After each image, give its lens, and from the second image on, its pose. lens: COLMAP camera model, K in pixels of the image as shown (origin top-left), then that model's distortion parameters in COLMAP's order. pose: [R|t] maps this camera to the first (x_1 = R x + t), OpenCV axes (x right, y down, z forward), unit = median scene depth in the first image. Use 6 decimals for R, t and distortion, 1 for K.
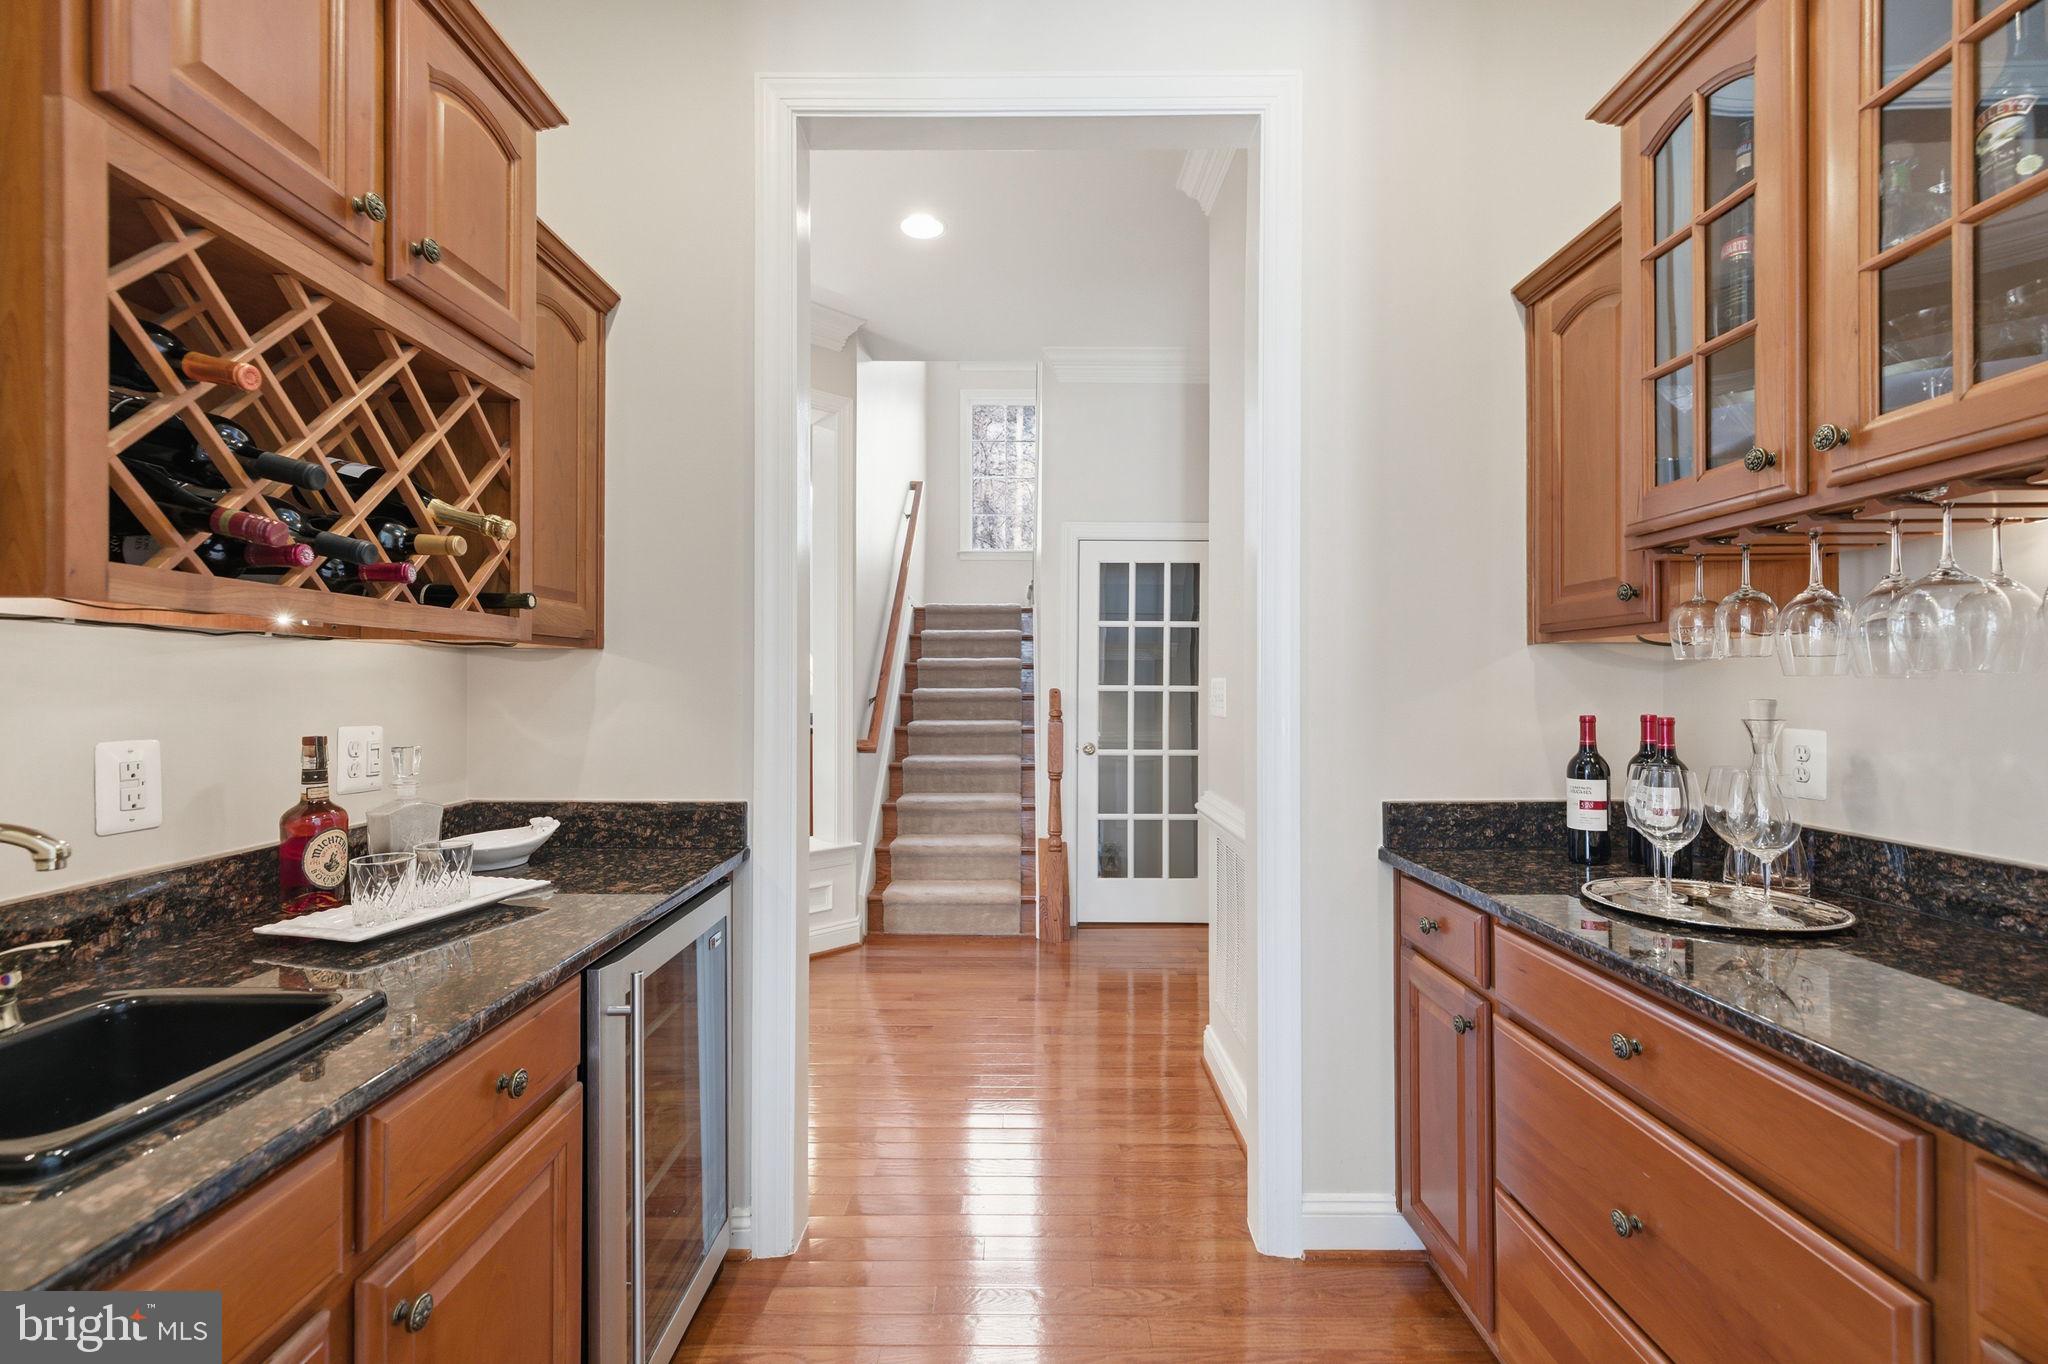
lens RADIAL K [[1033.5, 0, 1025.7], [0, 1033.5, 690.5], [0, 0, 1]] dist [0.000015, -0.000570]
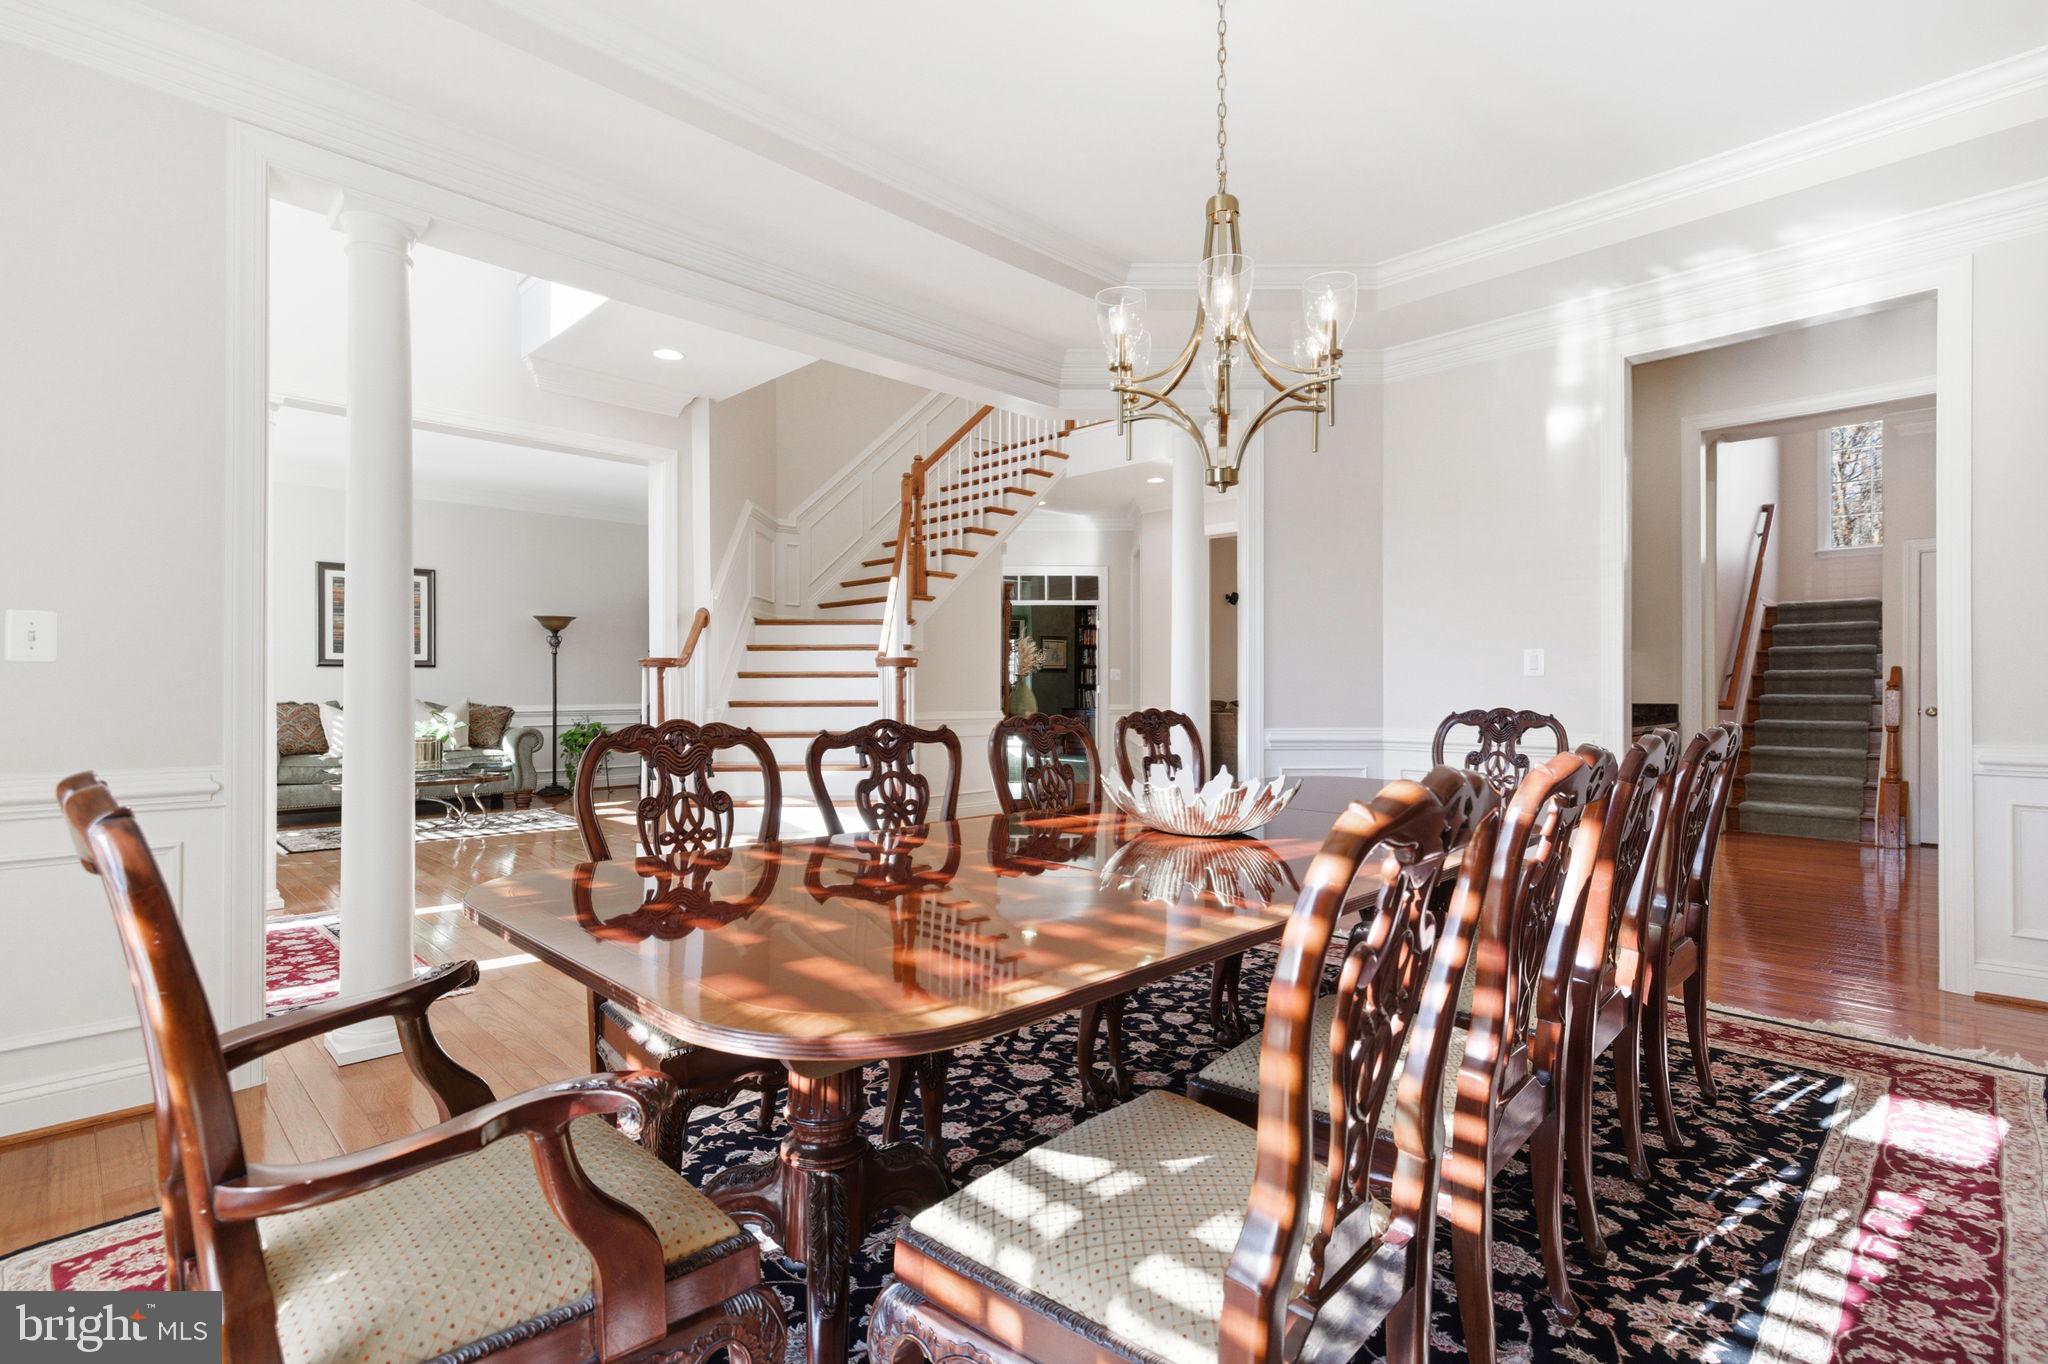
lens RADIAL K [[924.2, 0, 1036.8], [0, 924.2, 691.0], [0, 0, 1]] dist [0.000017, 0.000163]
pose [[0.711101, -0.000870, -0.703089, 0.064969], [0.007069, 0.999958, 0.005912, 0.012002], [0.703054, -0.009174, 0.711077, -0.535616]]
